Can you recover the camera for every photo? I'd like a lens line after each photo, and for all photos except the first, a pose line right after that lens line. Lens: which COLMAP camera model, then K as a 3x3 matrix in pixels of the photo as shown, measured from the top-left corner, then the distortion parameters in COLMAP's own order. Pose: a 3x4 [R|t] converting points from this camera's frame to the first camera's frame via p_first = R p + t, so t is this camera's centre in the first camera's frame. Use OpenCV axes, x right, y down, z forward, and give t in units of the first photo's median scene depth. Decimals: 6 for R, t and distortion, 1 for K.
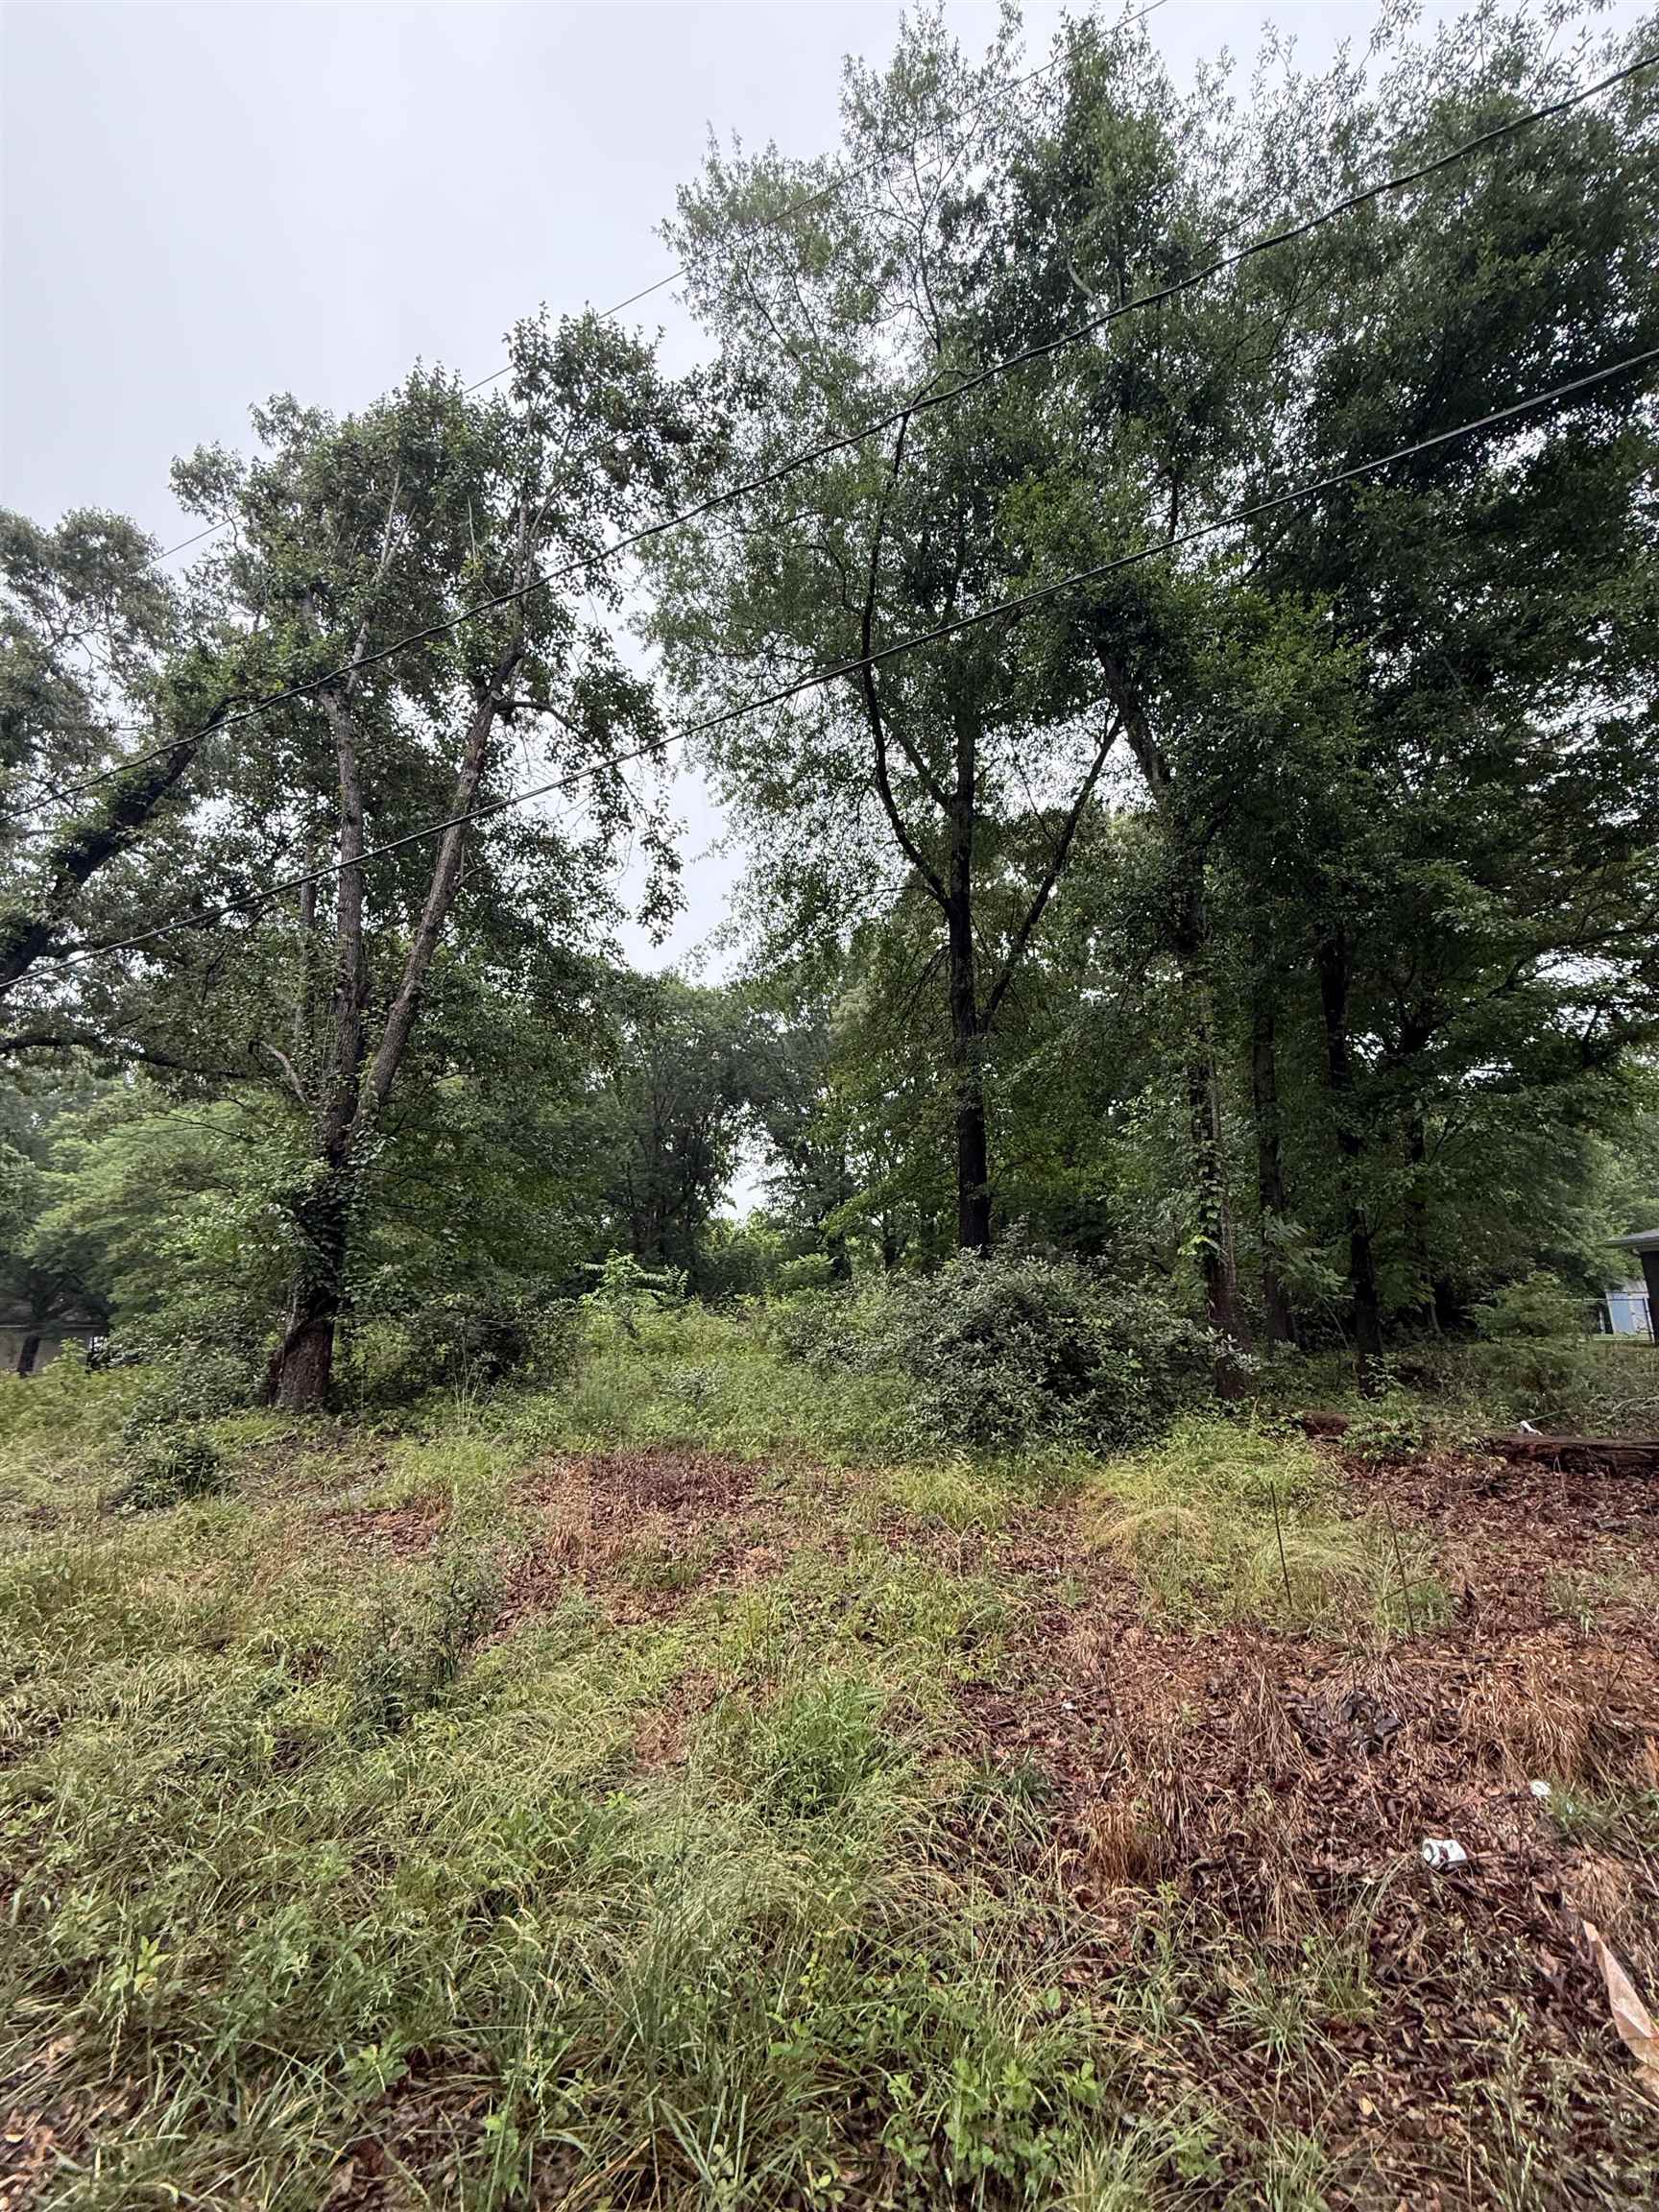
lens RADIAL K [[876.7, 0, 832.4], [0, 876.7, 1096.4], [0, 0, 1]] dist [-0.001262, 0.000101]
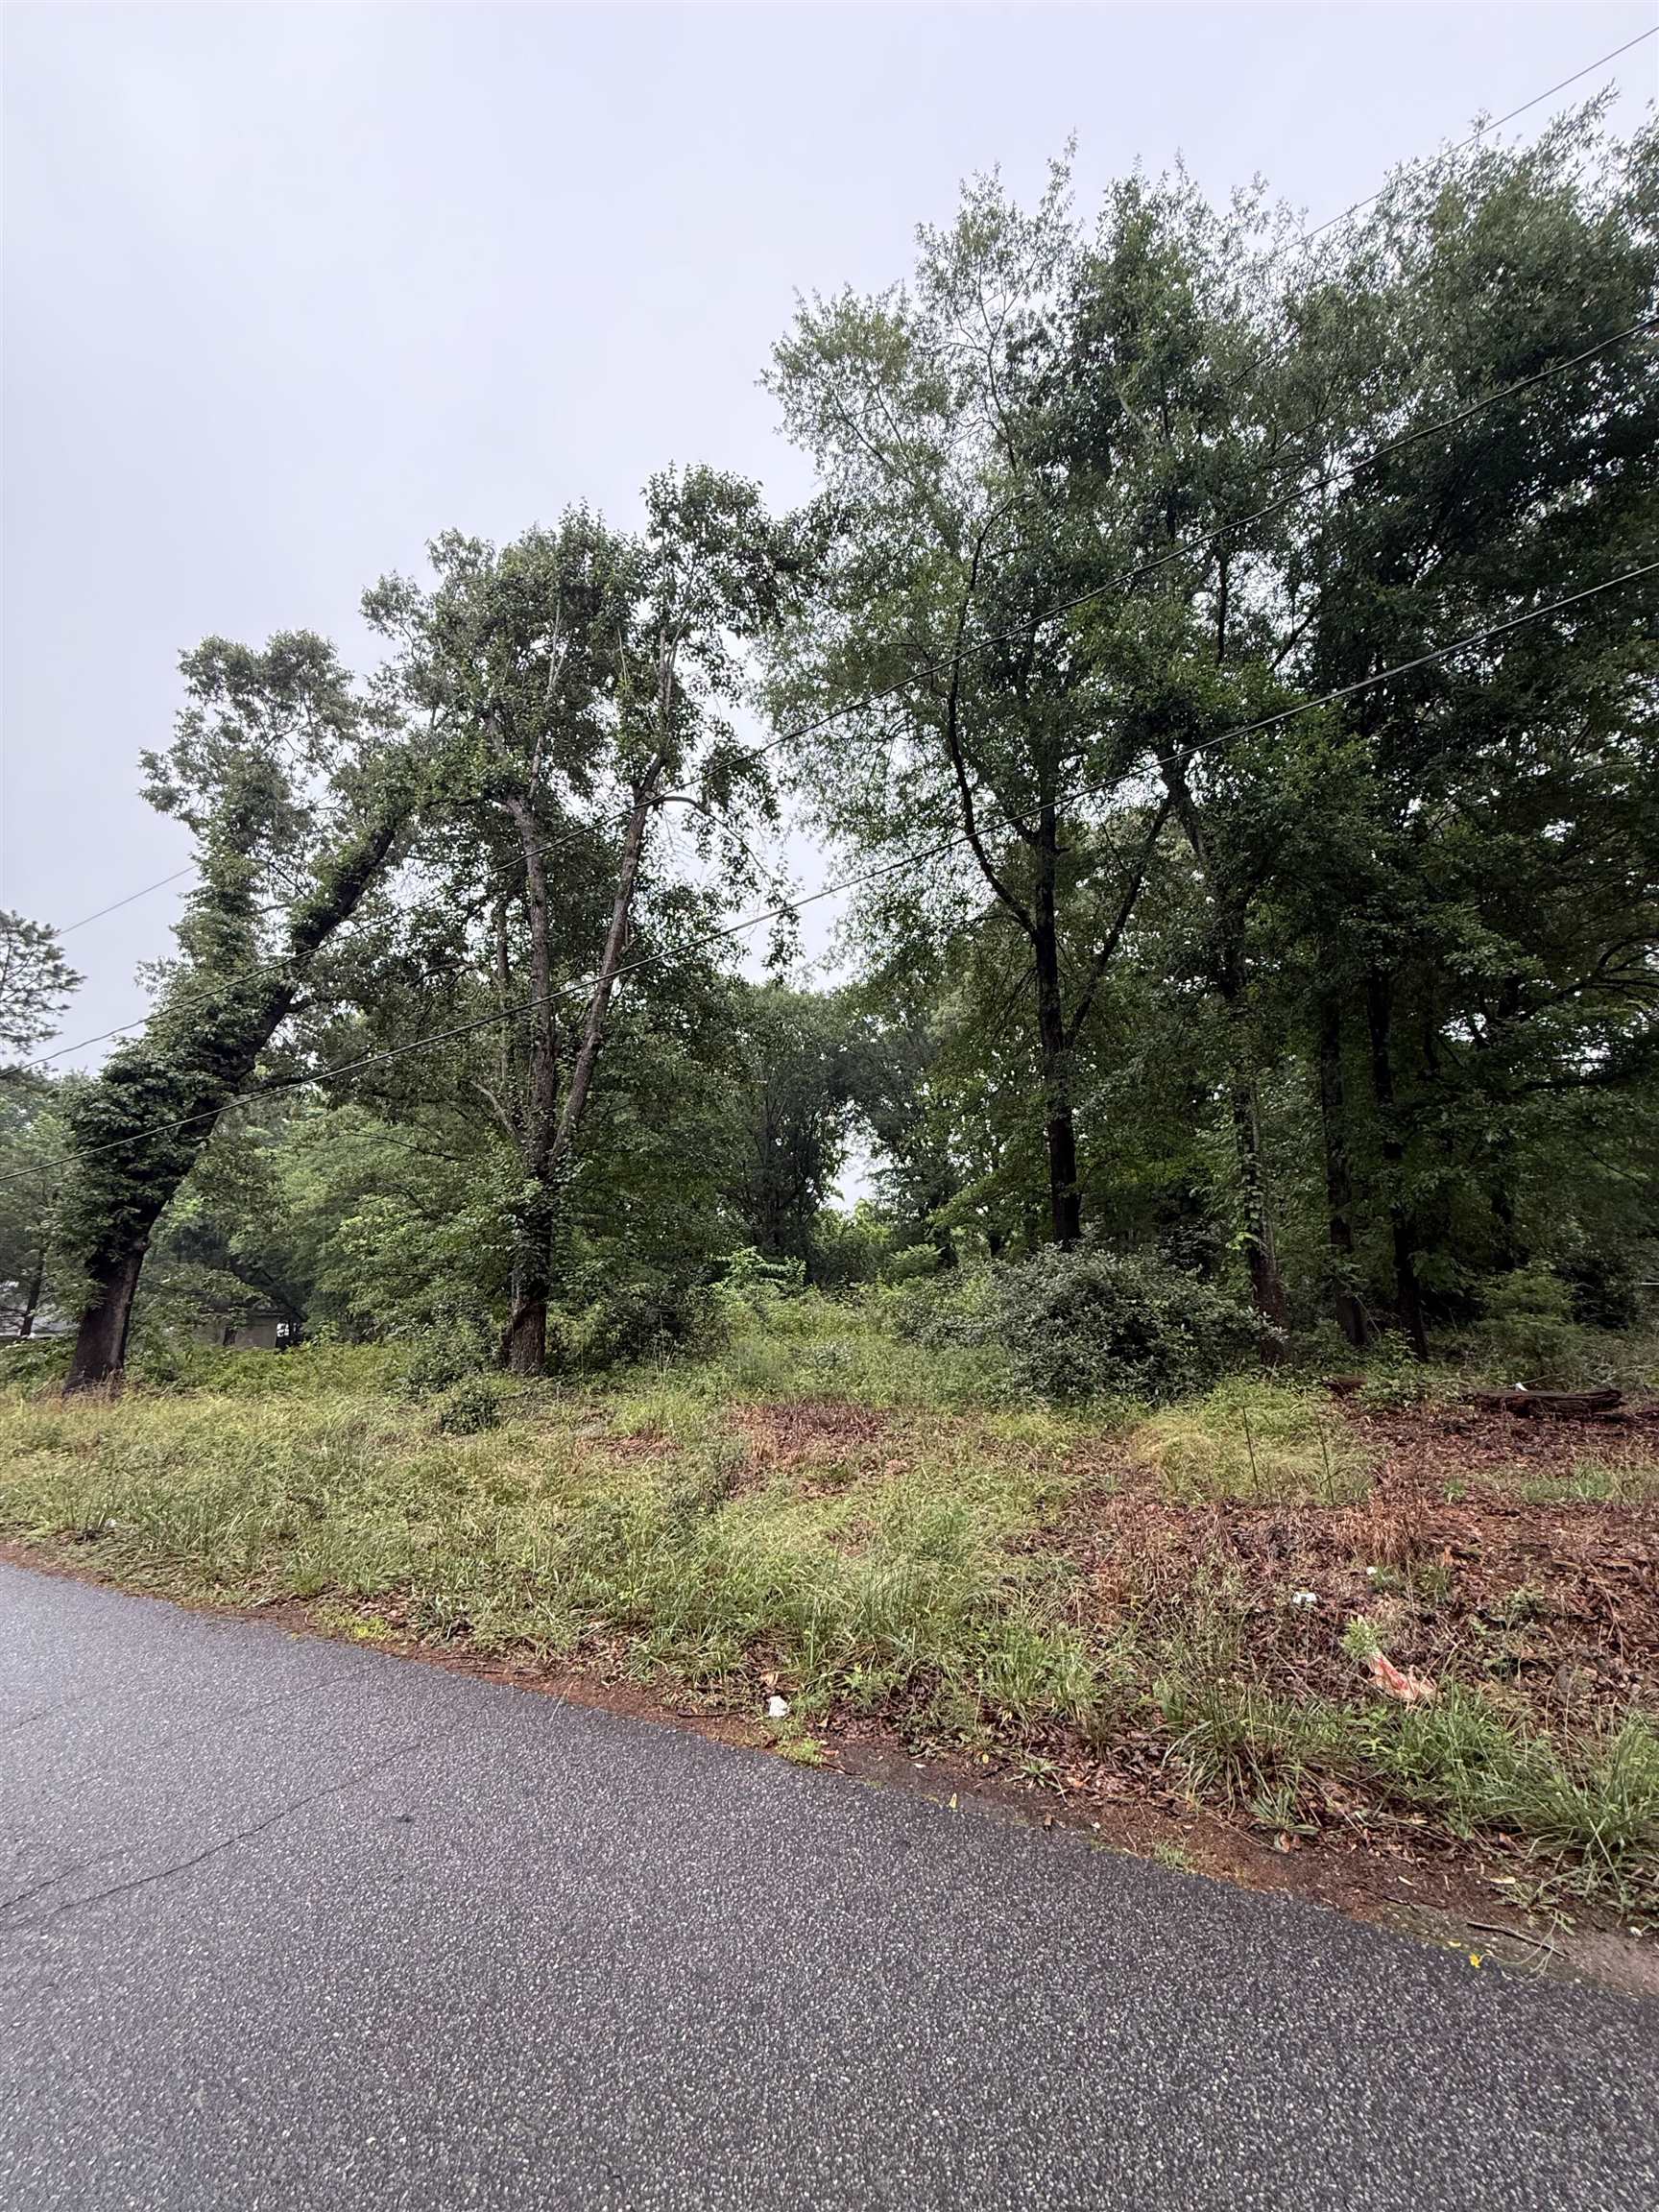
lens RADIAL K [[876.7, 0, 832.4], [0, 876.7, 1096.4], [0, 0, 1]] dist [-0.001262, 0.000101]
pose [[0.992860, -0.030783, -0.115245, -0.000502], [0.032291, 0.999415, 0.011236, -0.035831], [0.114831, -0.014877, 0.993274, -0.160256]]
